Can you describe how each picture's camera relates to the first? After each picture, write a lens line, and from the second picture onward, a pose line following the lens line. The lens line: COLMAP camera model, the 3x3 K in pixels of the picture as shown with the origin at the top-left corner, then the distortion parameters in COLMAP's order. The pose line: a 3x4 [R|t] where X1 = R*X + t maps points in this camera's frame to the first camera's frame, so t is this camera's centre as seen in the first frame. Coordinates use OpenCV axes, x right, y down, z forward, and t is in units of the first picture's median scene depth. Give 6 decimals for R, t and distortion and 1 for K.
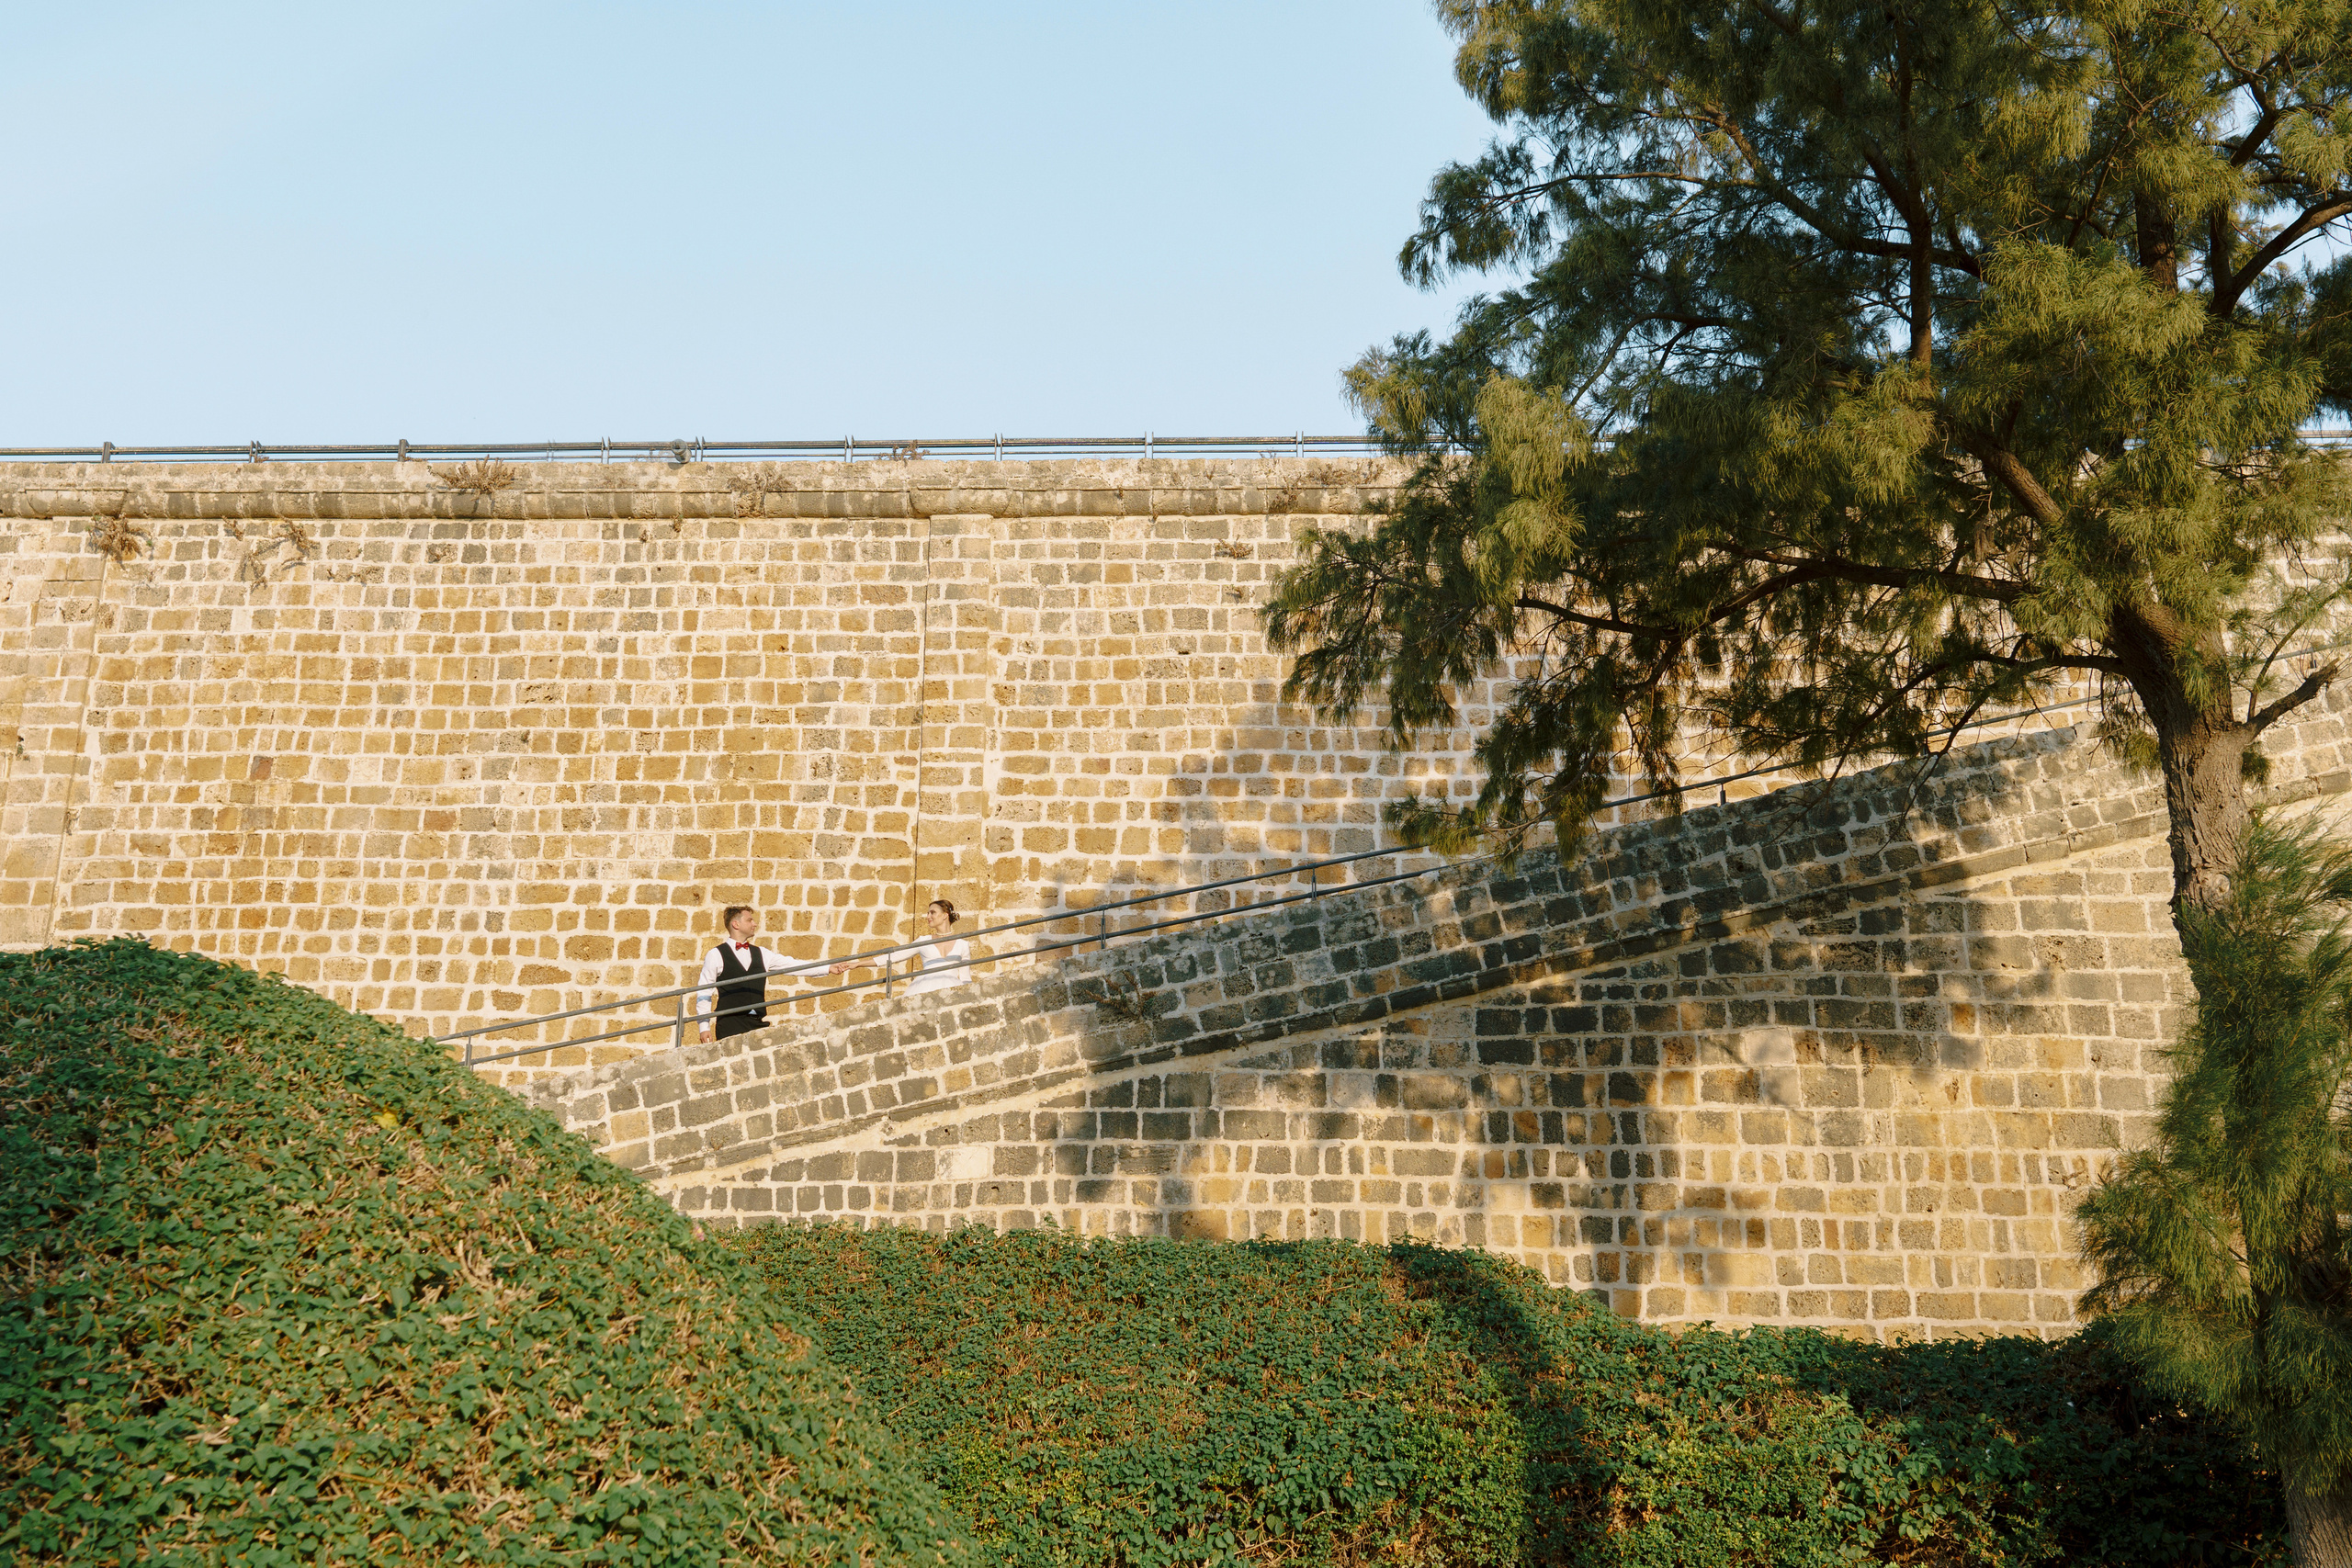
lens RADIAL K [[2451.6, 0, 1176.0], [0, 2451.6, 784.0], [0, 0, 1]] dist [-0.002139, 0.005932]
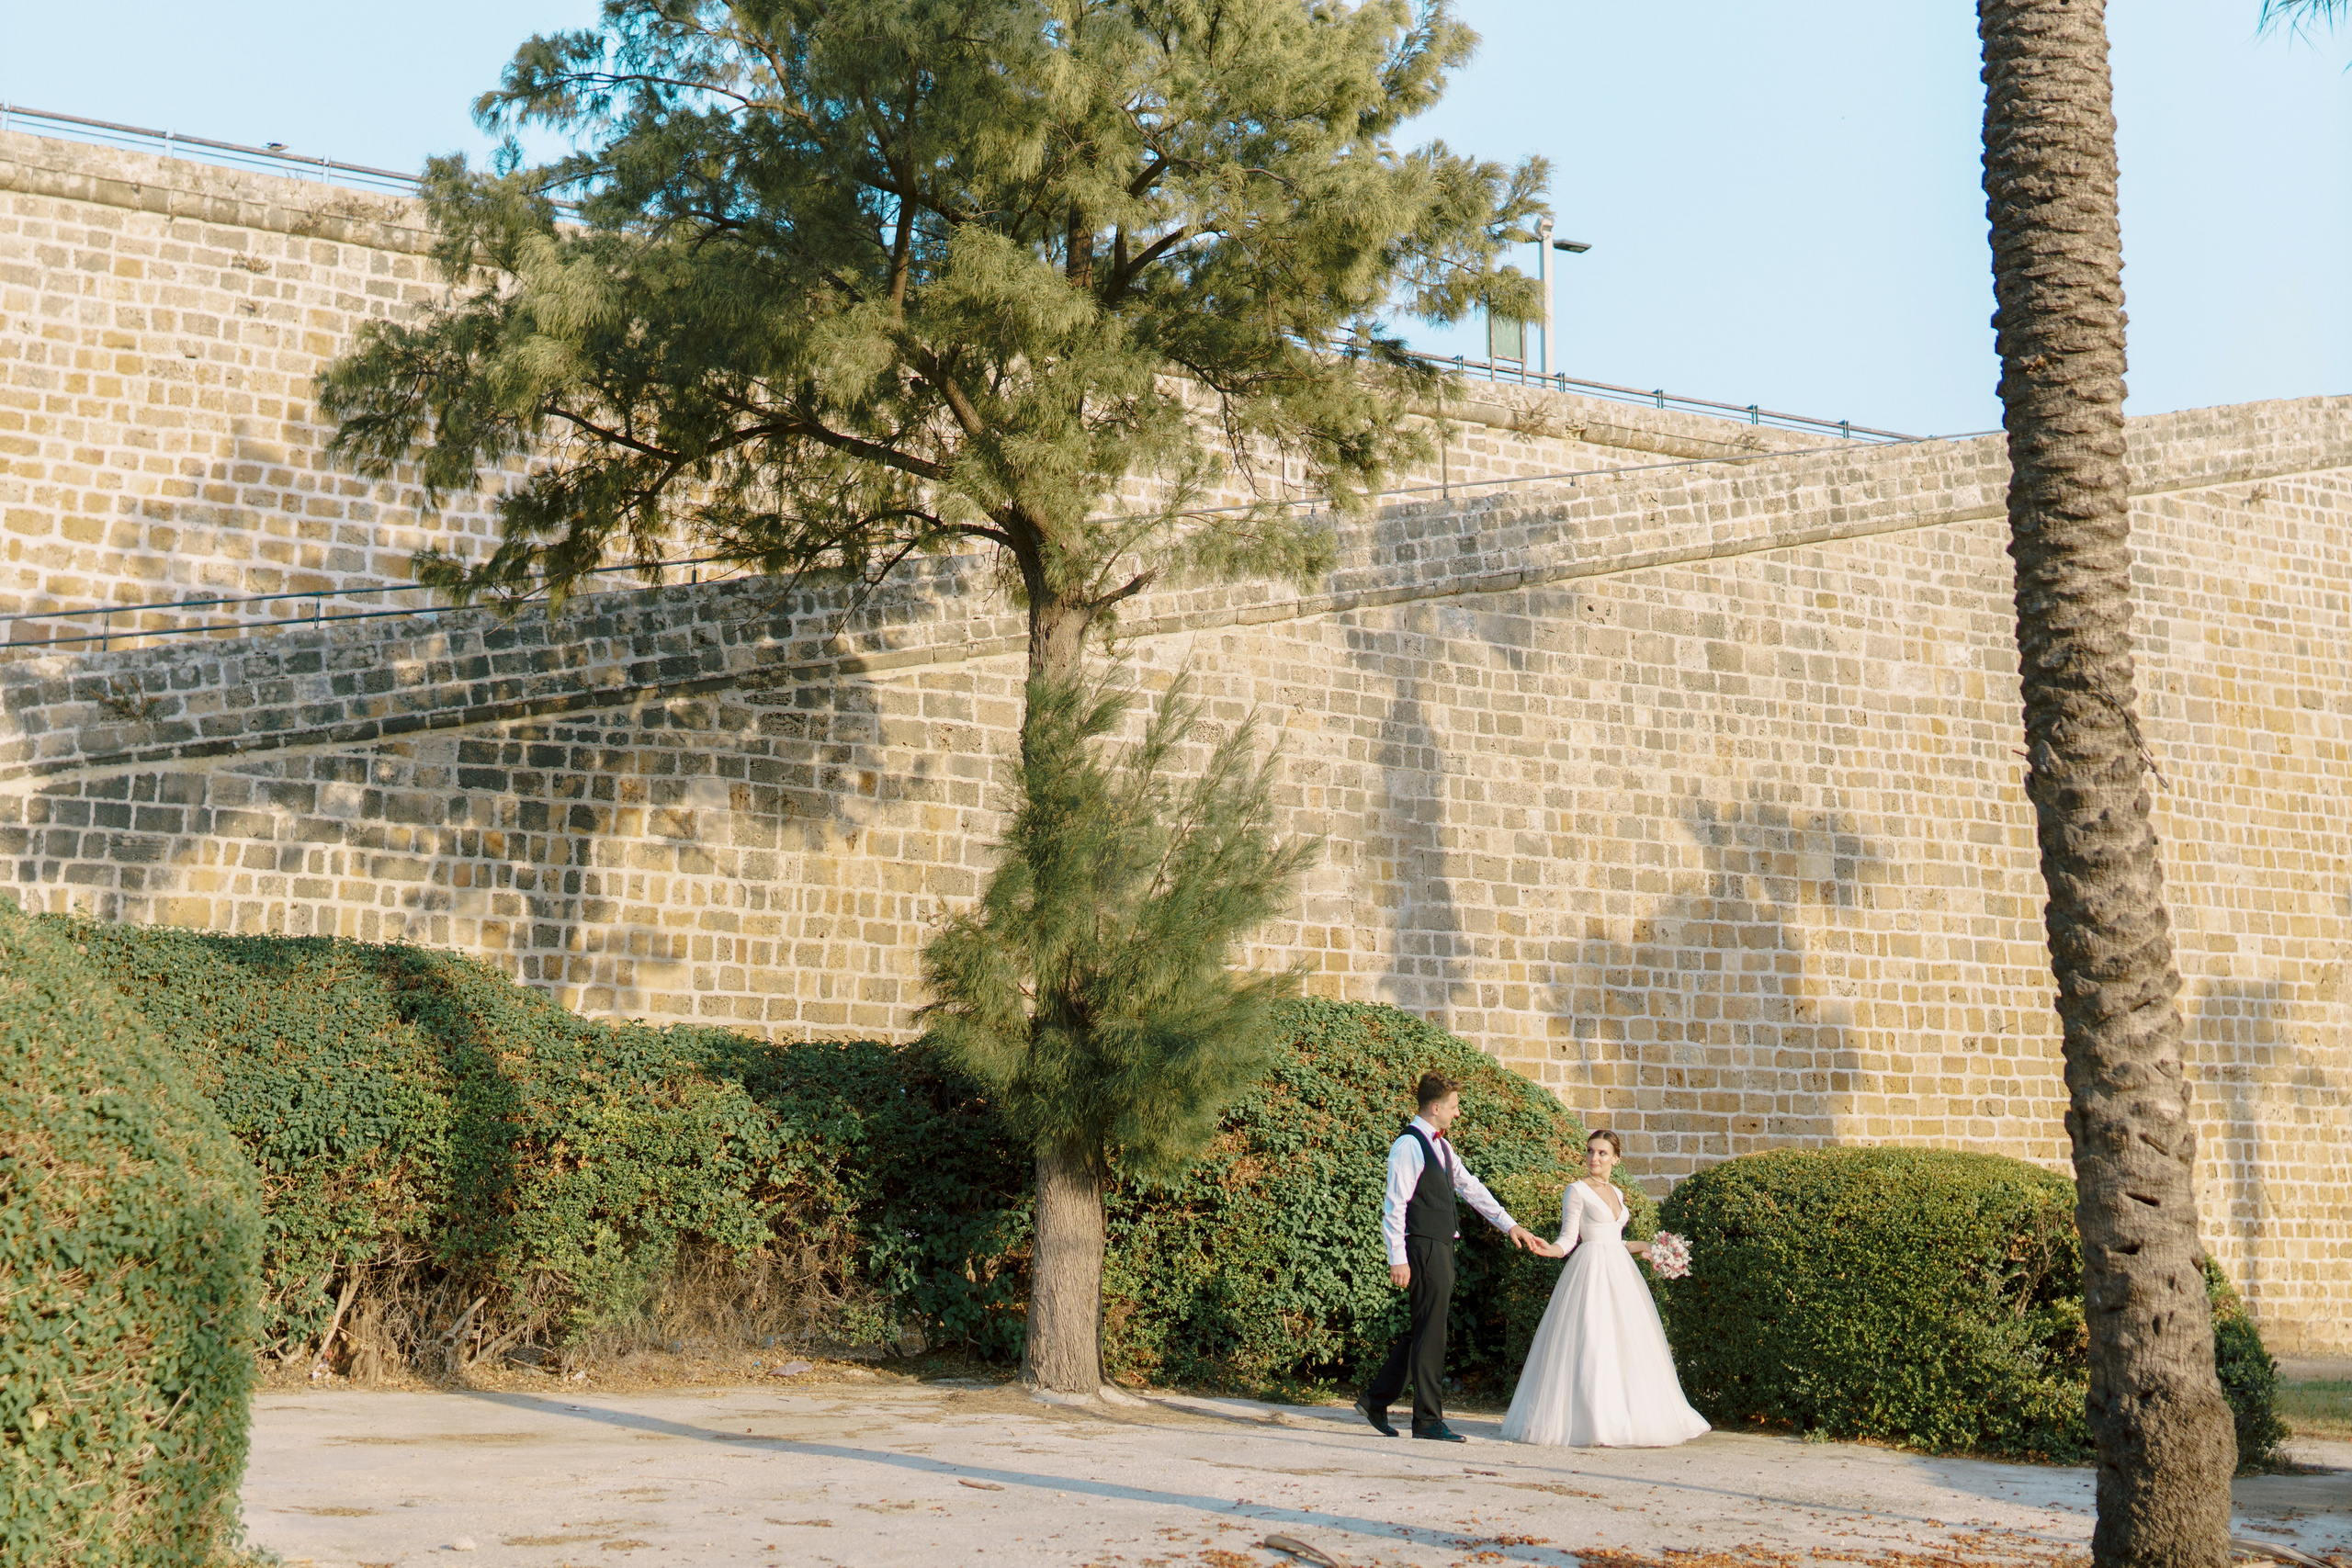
lens RADIAL K [[2451.6, 0, 1176.0], [0, 2451.6, 784.0], [0, 0, 1]] dist [-0.002139, 0.005932]
pose [[0.904445, 0.085300, 0.417976, -0.051980], [-0.136178, 0.986272, 0.093396, -0.040220], [-0.404271, -0.141391, 0.903644, -0.171202]]
